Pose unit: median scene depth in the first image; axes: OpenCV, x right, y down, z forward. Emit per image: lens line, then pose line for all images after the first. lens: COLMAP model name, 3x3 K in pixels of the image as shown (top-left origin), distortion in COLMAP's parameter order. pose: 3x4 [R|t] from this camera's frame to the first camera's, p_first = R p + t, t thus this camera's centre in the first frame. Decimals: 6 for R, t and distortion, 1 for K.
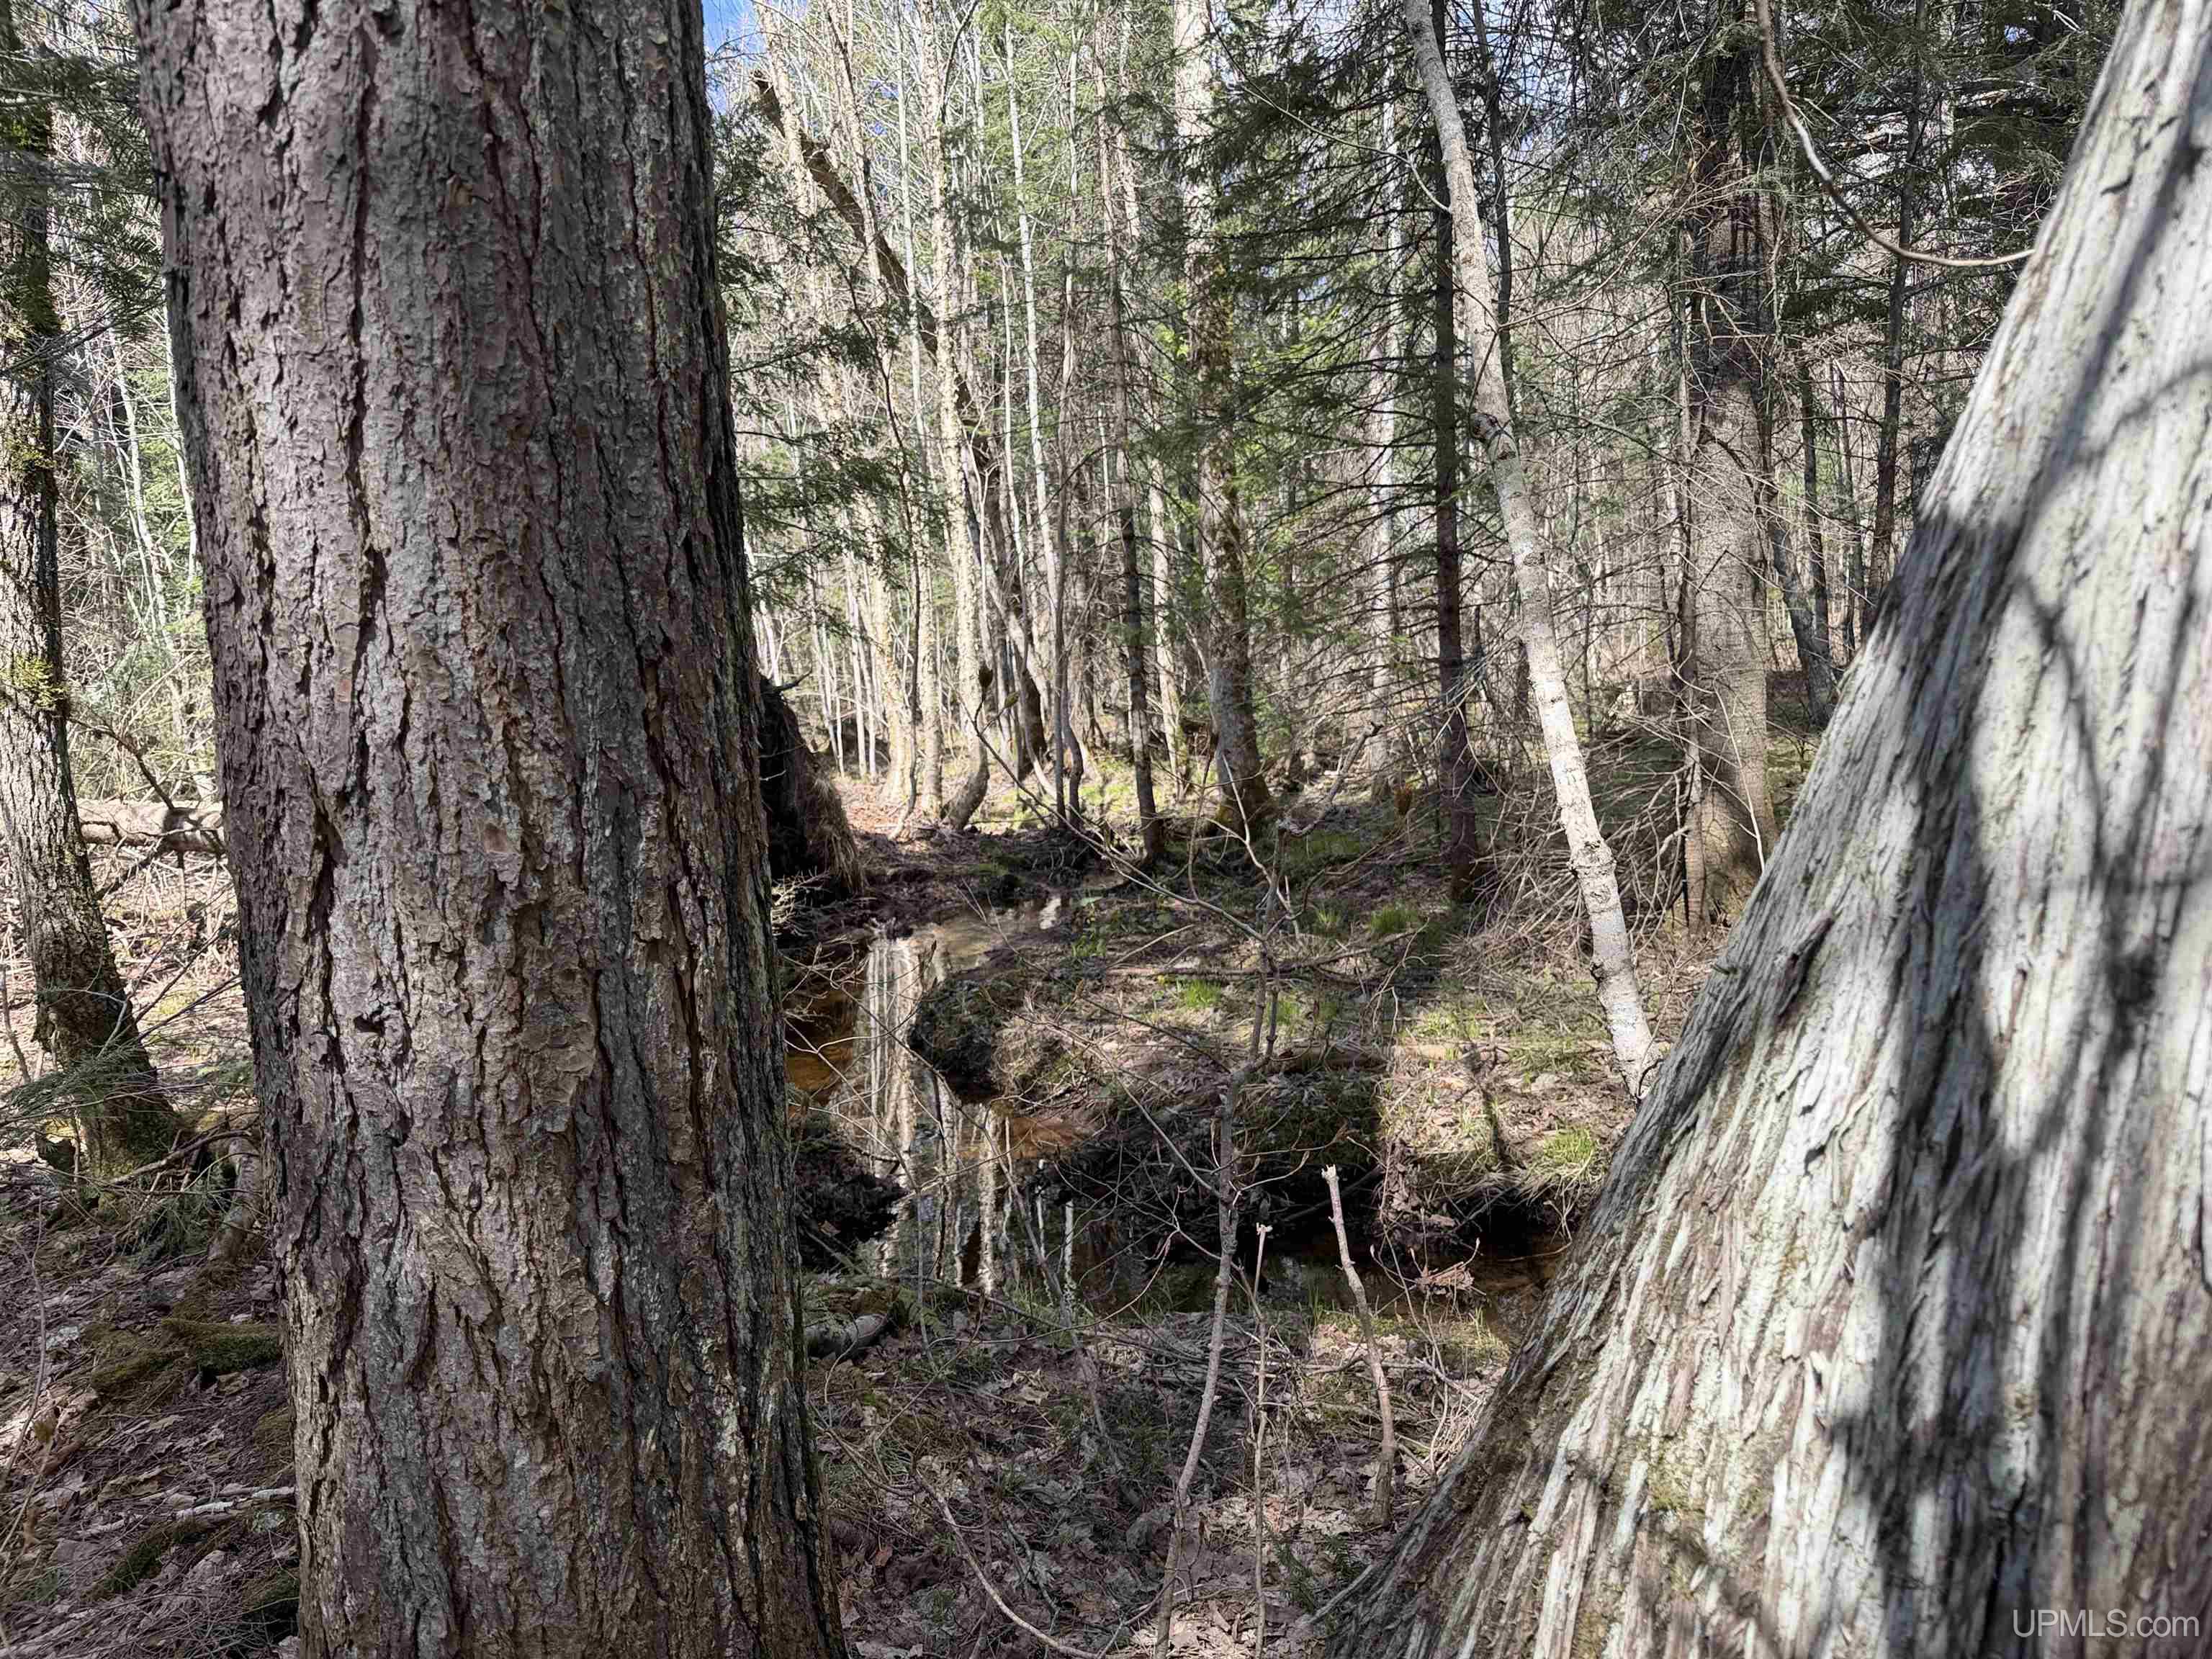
lens RADIAL K [[1551.4, 0, 1106.0], [0, 1551.4, 829.5], [0, 0, 1]] dist [0.000633, -0.002804]
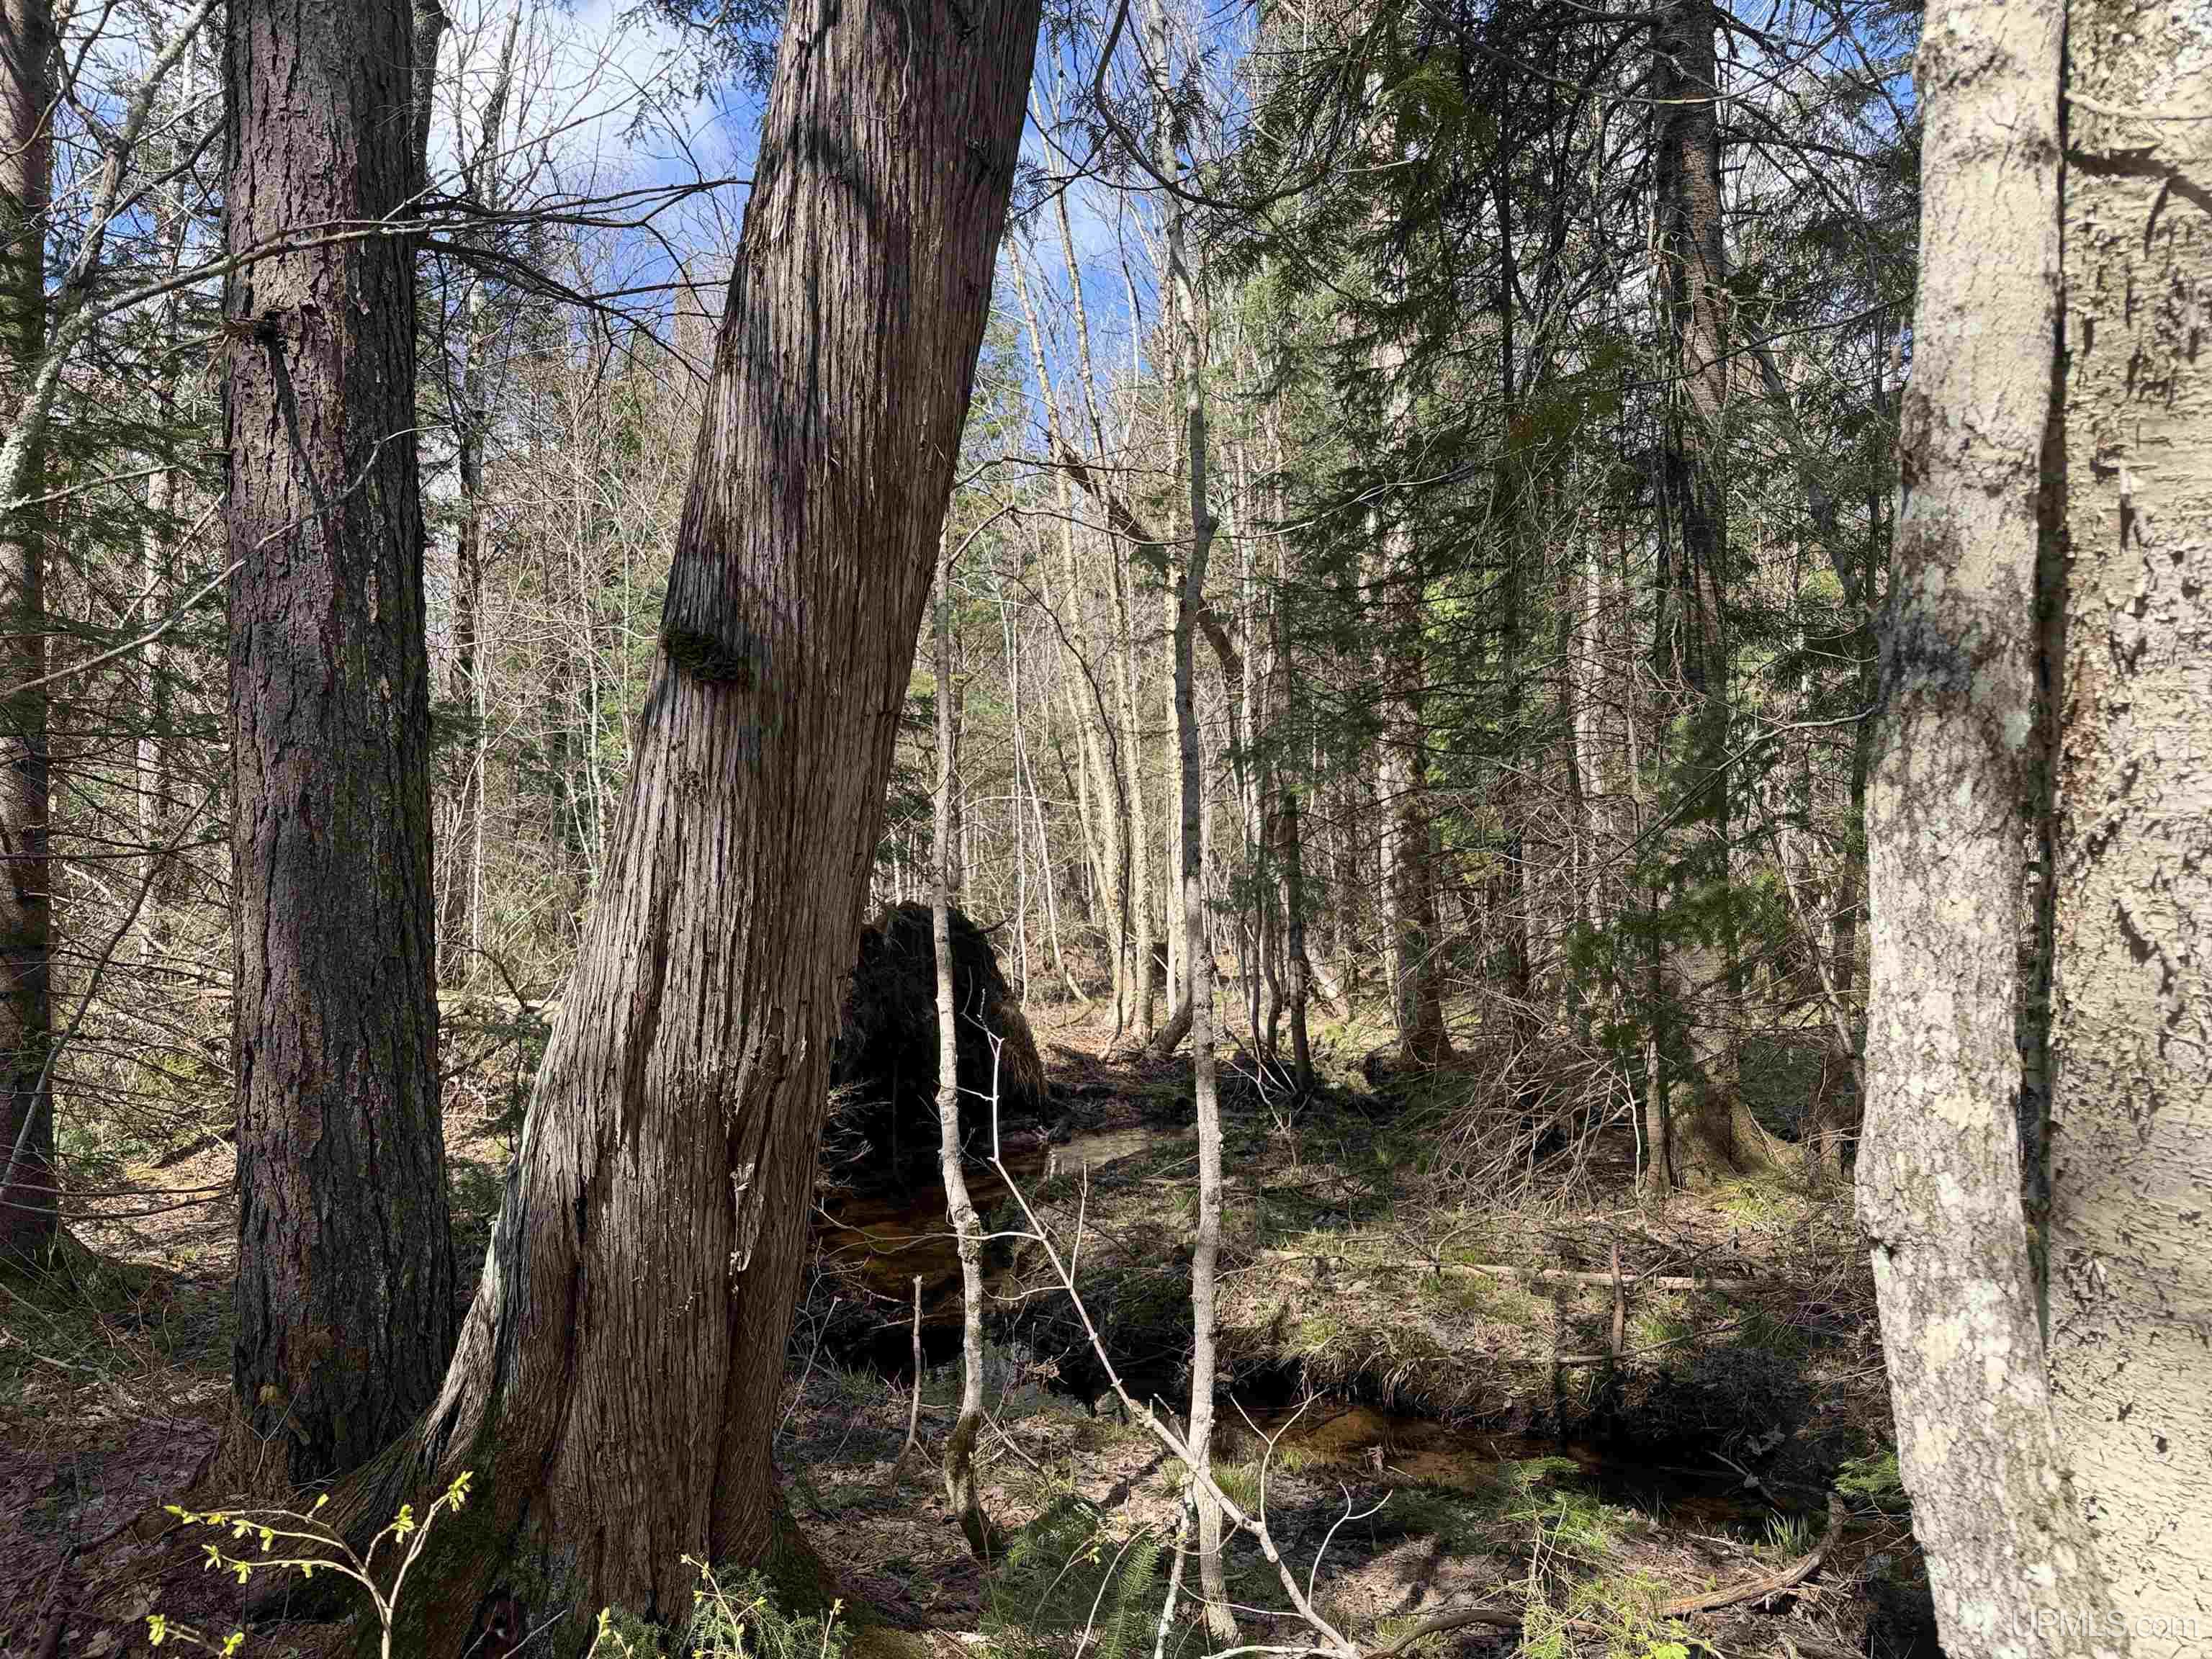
lens RADIAL K [[1551.4, 0, 1106.0], [0, 1551.4, 829.5], [0, 0, 1]] dist [0.000633, -0.002804]
pose [[0.963375, 0.028250, -0.266667, 0.406236], [-0.065127, 0.989310, -0.130477, -0.030470], [0.260130, 0.143065, 0.954916, -0.330922]]
